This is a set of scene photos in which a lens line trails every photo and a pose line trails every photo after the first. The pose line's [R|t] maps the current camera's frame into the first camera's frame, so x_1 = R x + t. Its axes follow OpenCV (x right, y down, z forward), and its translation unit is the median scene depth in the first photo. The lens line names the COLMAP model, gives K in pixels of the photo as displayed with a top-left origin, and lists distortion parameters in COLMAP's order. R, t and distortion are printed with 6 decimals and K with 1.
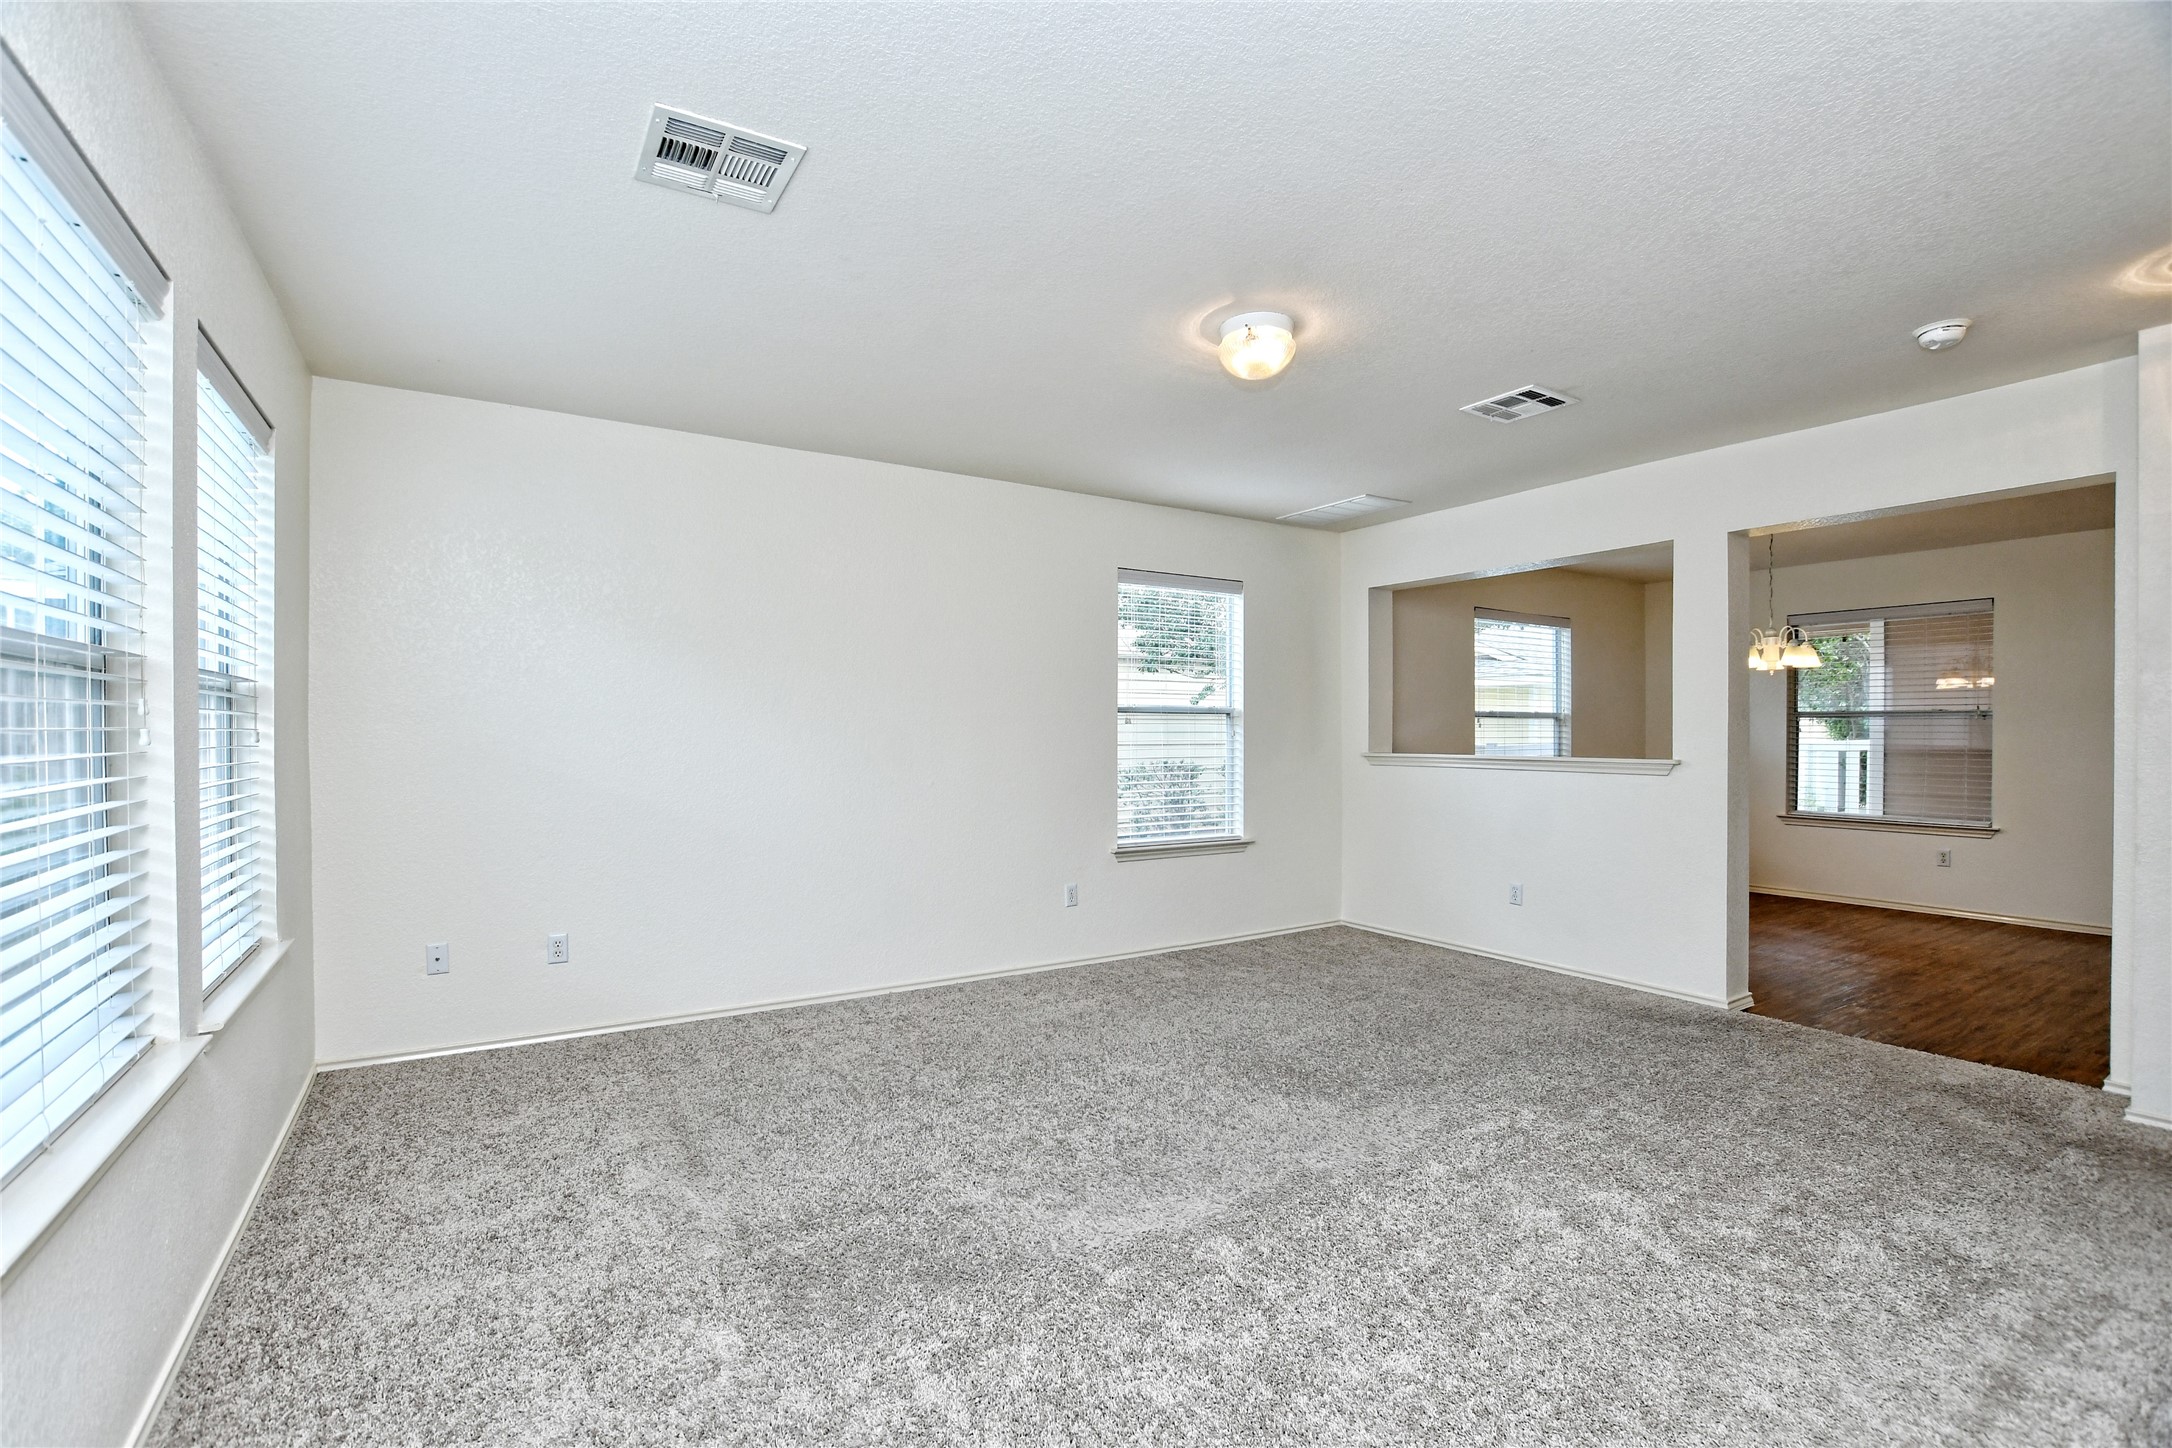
lens RADIAL K [[962.1, 0, 1071.9], [0, 962.1, 739.1], [0, 0, 1]] dist [-0.027915, 0.007013]
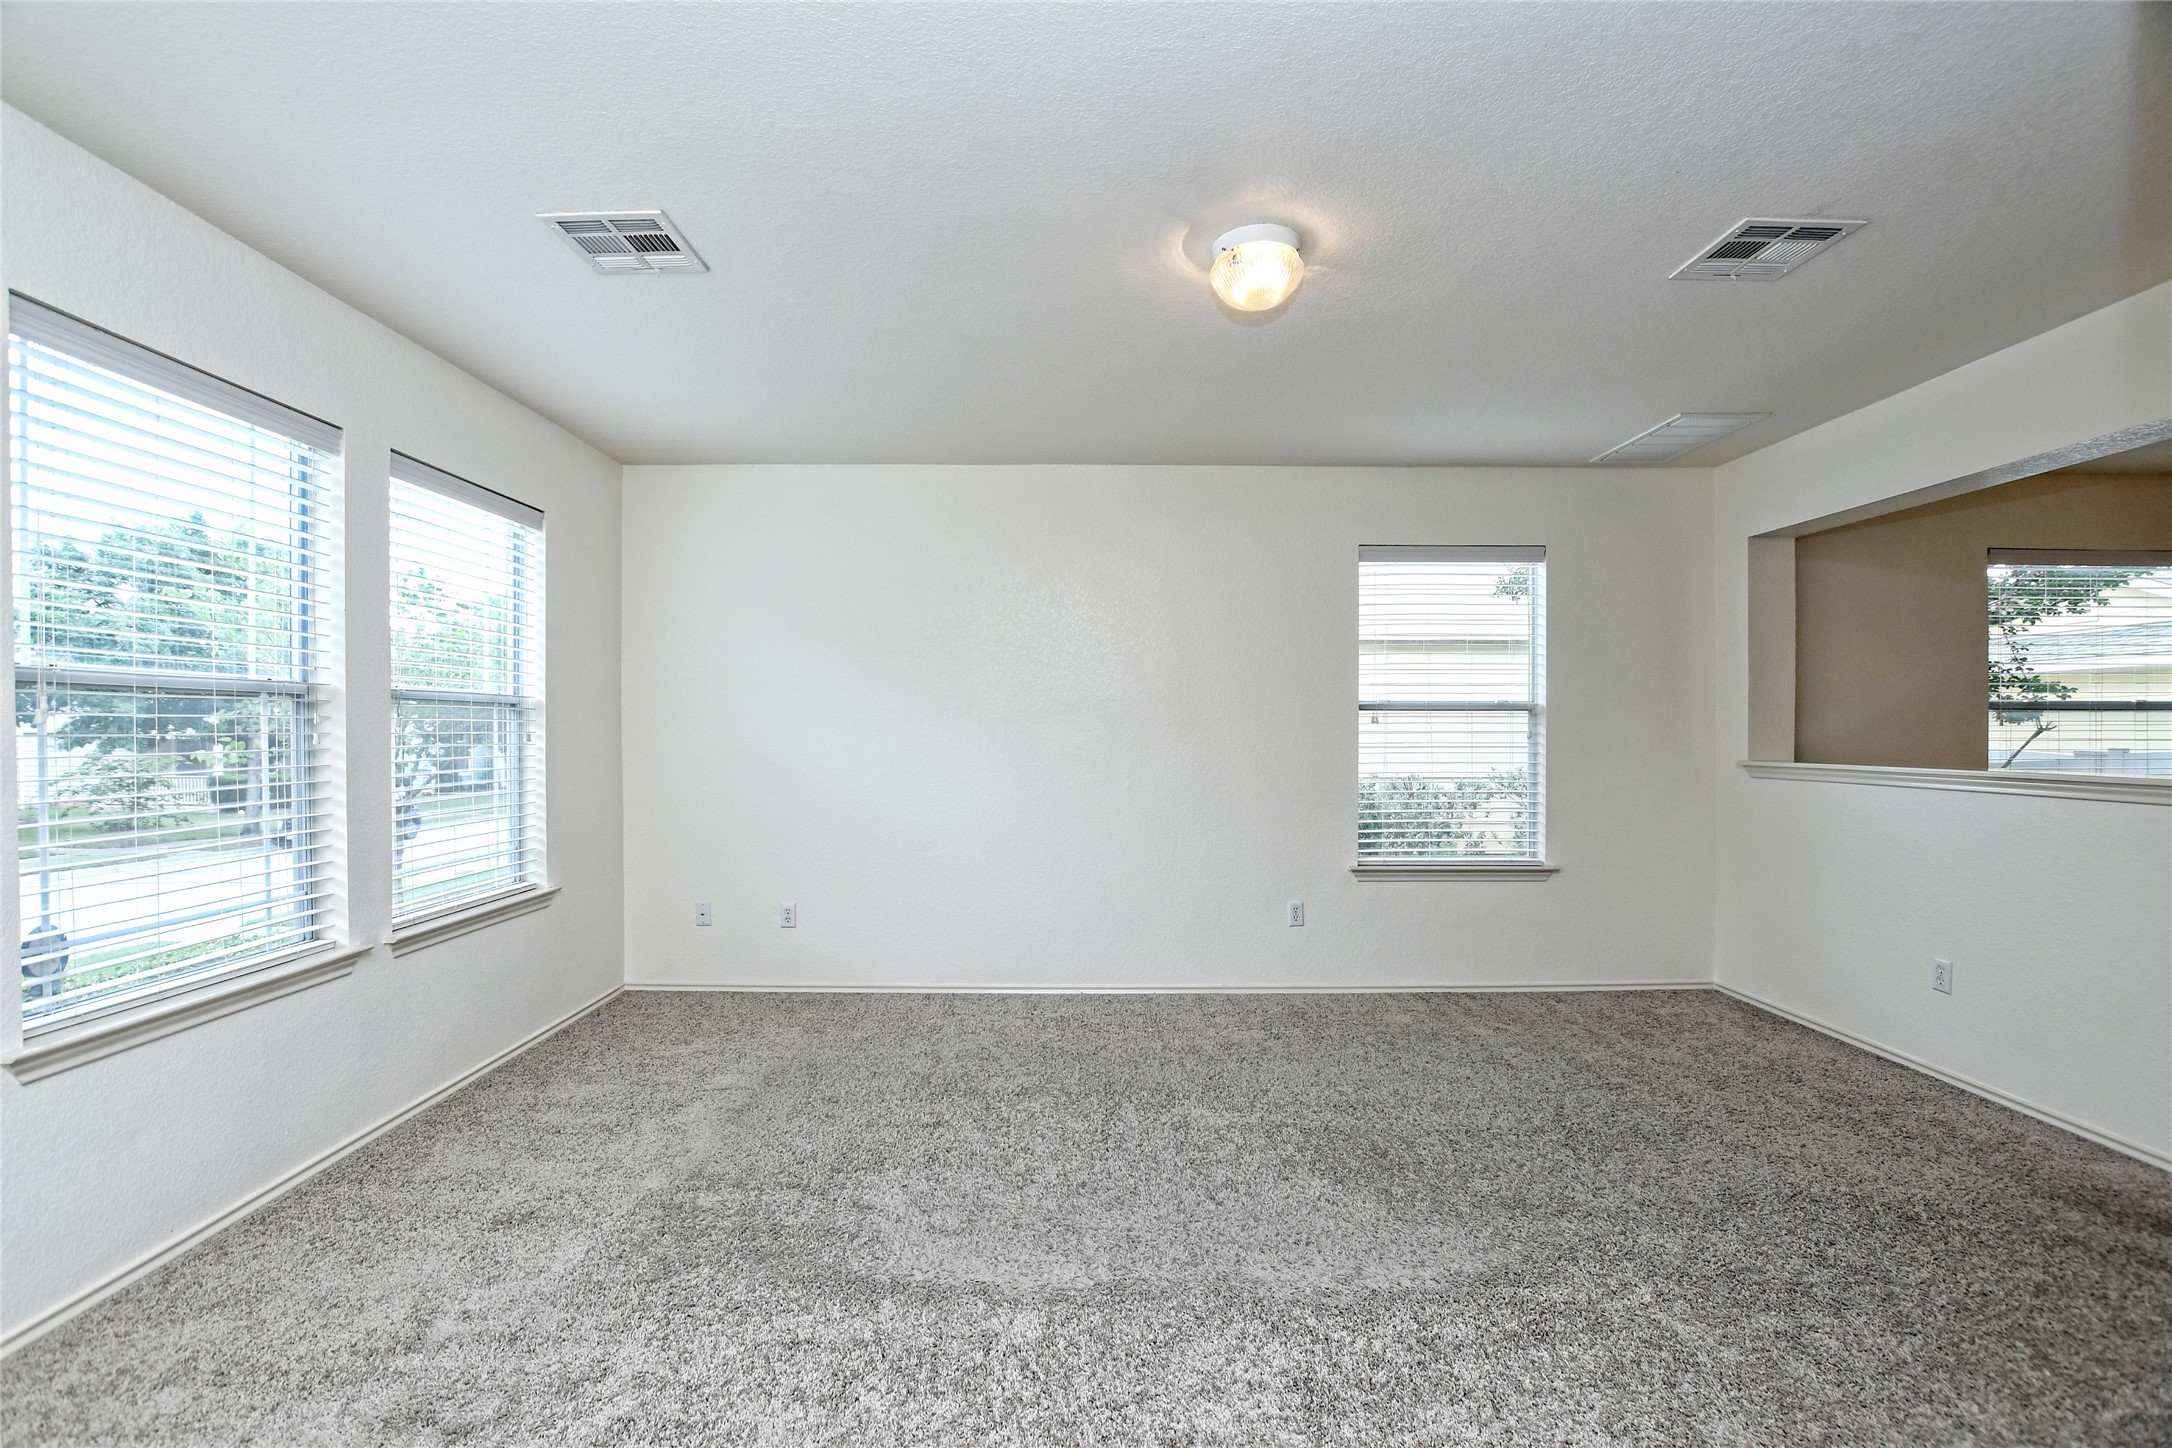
lens RADIAL K [[956.3, 0, 1081.8], [0, 956.3, 729.2], [0, 0, 1]] dist [-0.026203, 0.001485]
pose [[0.849260, -0.004776, -0.527953, 0.389591], [-0.001269, 0.999938, -0.011087, -0.000559], [0.527973, 0.010086, 0.849201, 0.171696]]
